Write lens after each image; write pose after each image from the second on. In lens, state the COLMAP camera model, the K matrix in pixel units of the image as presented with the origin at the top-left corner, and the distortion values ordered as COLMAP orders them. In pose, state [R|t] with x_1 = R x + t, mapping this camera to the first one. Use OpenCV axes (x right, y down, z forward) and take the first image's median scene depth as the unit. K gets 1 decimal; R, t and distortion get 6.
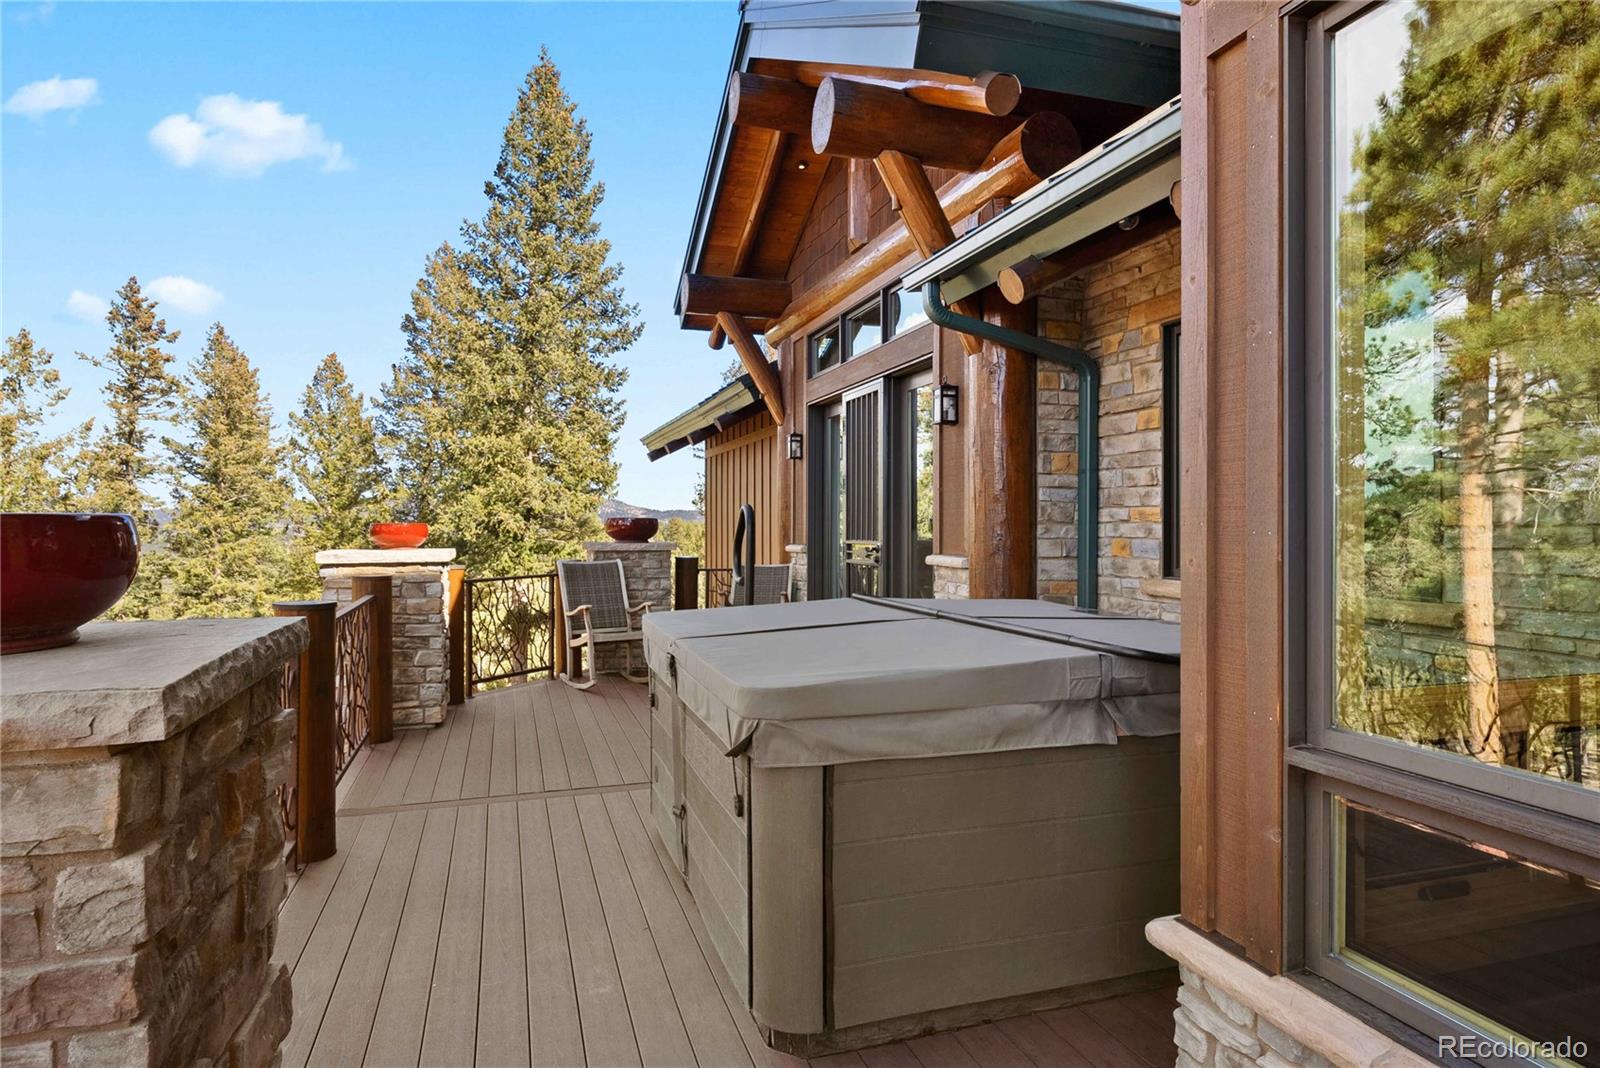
lens RADIAL K [[903.6, 0, 804.9], [0, 903.6, 530.6], [0, 0, 1]] dist [-0.001287, -0.000873]
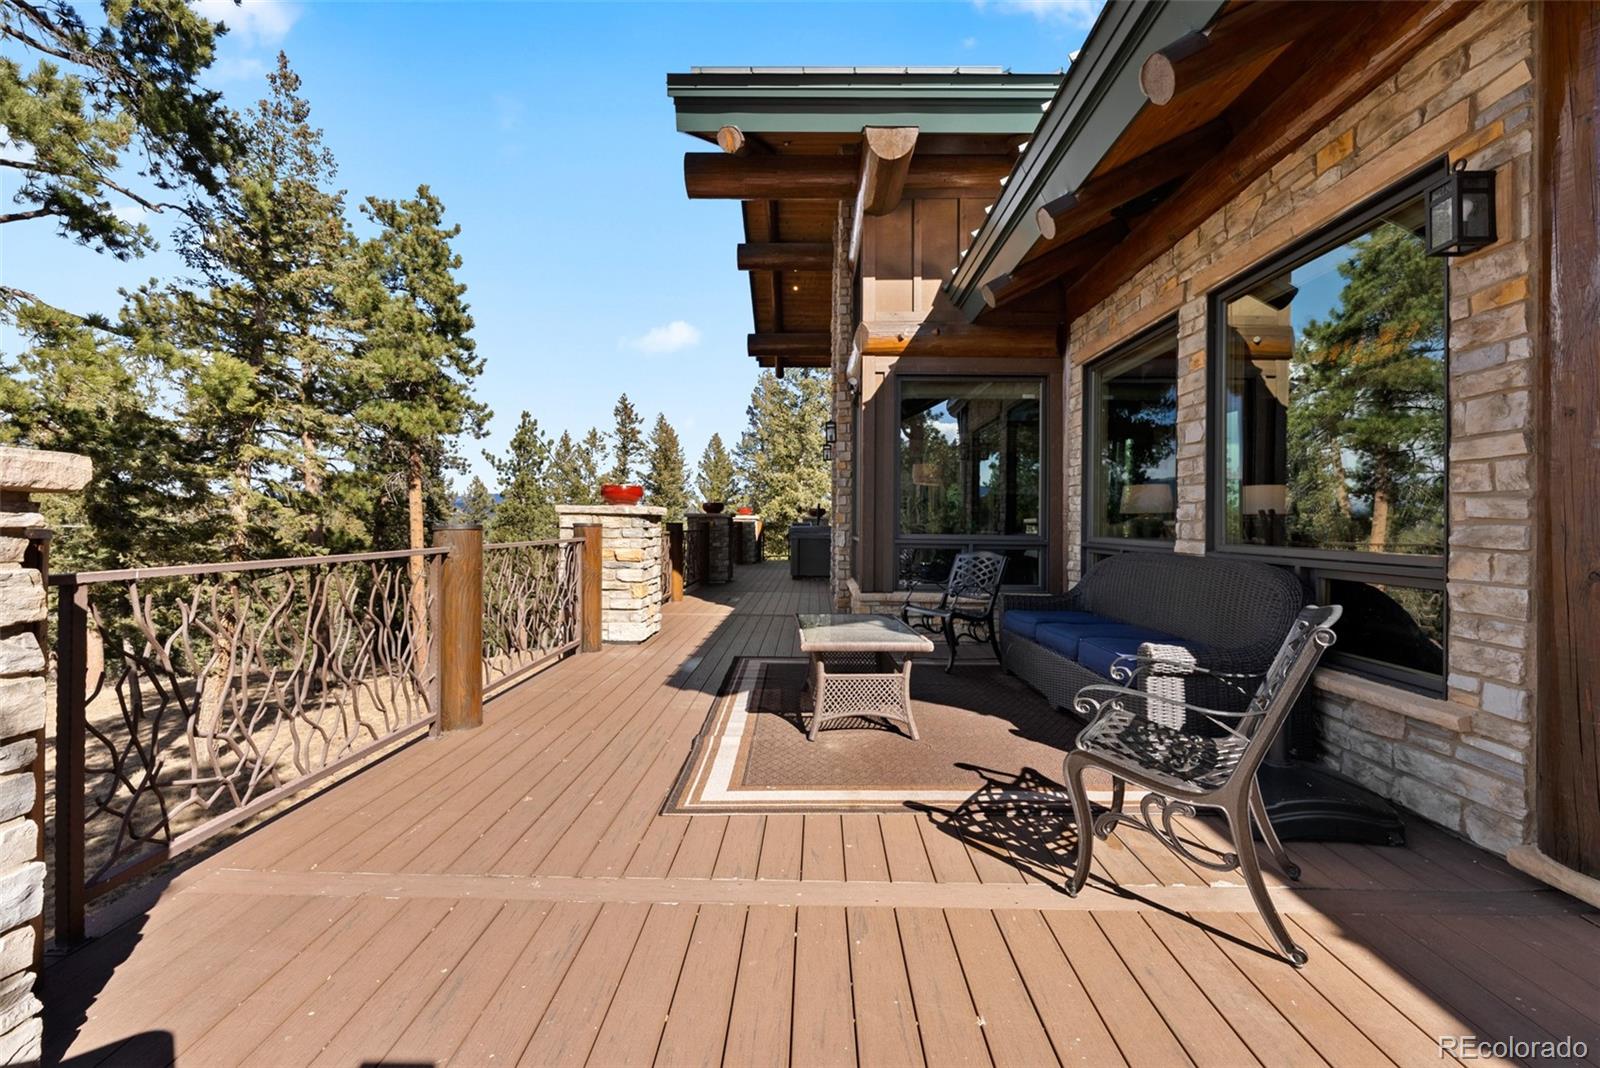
lens RADIAL K [[703.9, 0, 802.3], [0, 703.9, 524.3], [0, 0, 1]] dist [0.001710, -0.001752]
pose [[0.942742, 0.008334, -0.333419, 0.168354], [-0.008900, 0.999960, -0.000171, 0.011964], [0.333405, 0.003128, 0.942779, -0.375232]]
